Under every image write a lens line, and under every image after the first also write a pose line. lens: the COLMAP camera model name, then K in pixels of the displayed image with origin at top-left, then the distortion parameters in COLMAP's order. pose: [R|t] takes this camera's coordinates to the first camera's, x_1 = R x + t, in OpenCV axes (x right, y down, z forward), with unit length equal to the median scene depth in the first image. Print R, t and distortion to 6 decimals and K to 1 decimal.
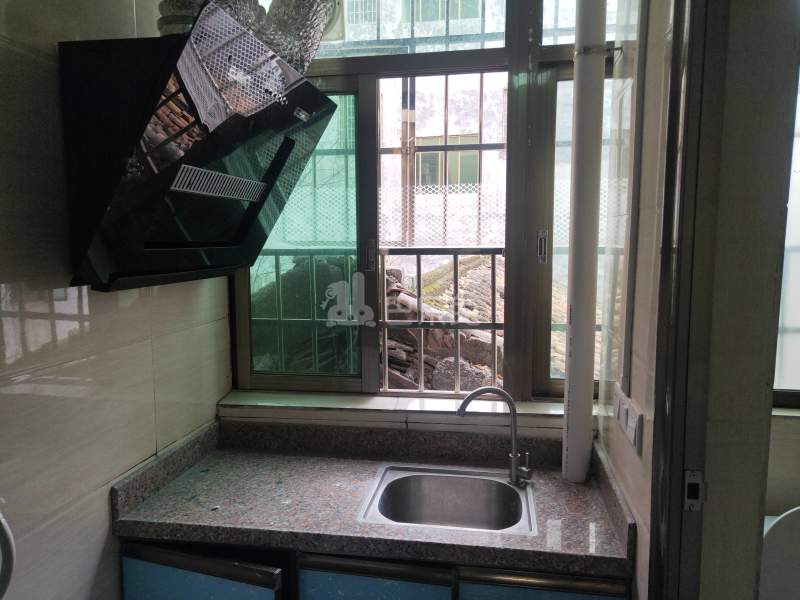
lens RADIAL K [[605.3, 0, 400.0], [0, 605.3, 300.0], [0, 0, 1]] dist [0.037005, -0.008587]
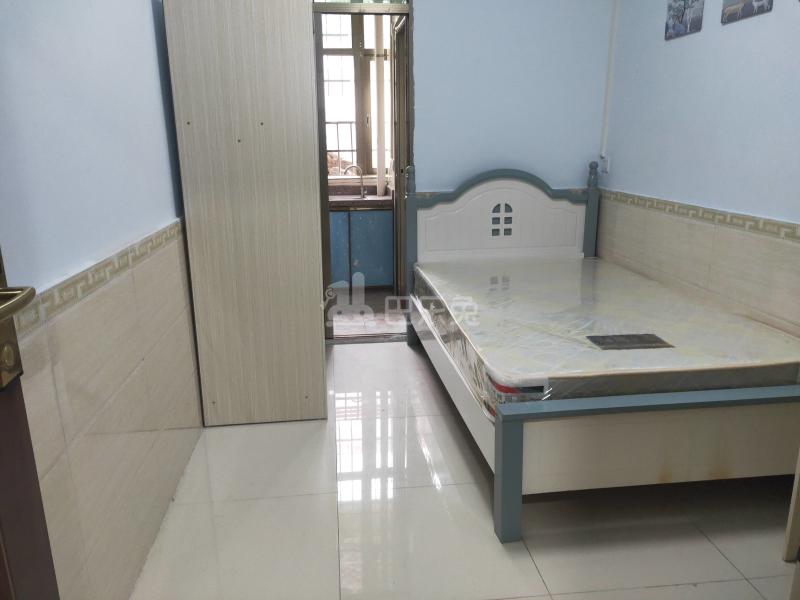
lens RADIAL K [[605.3, 0, 400.0], [0, 605.3, 300.0], [0, 0, 1]] dist [0.037005, -0.008587]
pose [[0.961075, -0.080415, 0.264327, -0.469238], [0.038640, 0.986425, 0.159604, 0.312565], [-0.273573, -0.143178, 0.951135, -1.987813]]
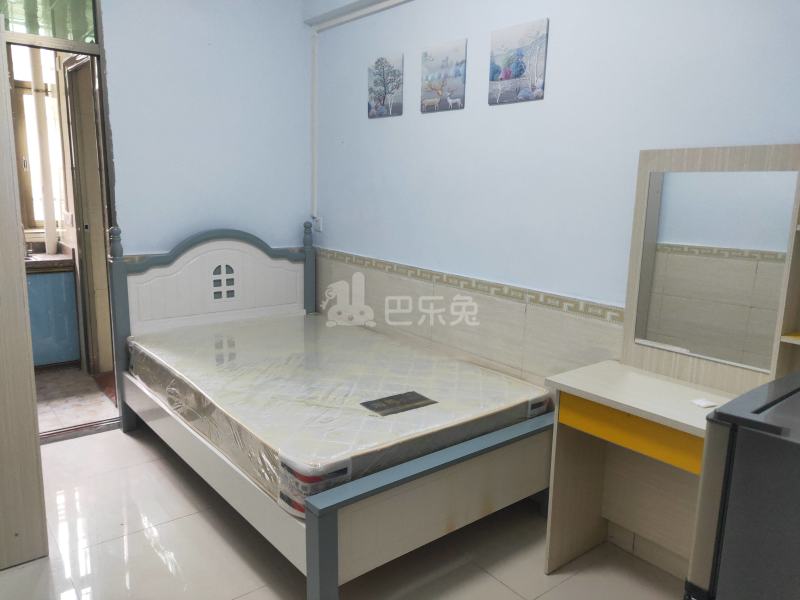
lens RADIAL K [[605.3, 0, 400.0], [0, 605.3, 300.0], [0, 0, 1]] dist [0.037005, -0.008587]
pose [[0.671074, -0.123170, 0.731088, -0.632267], [0.048754, 0.991300, 0.122257, 0.229447], [-0.739786, -0.046399, 0.671240, -1.812016]]
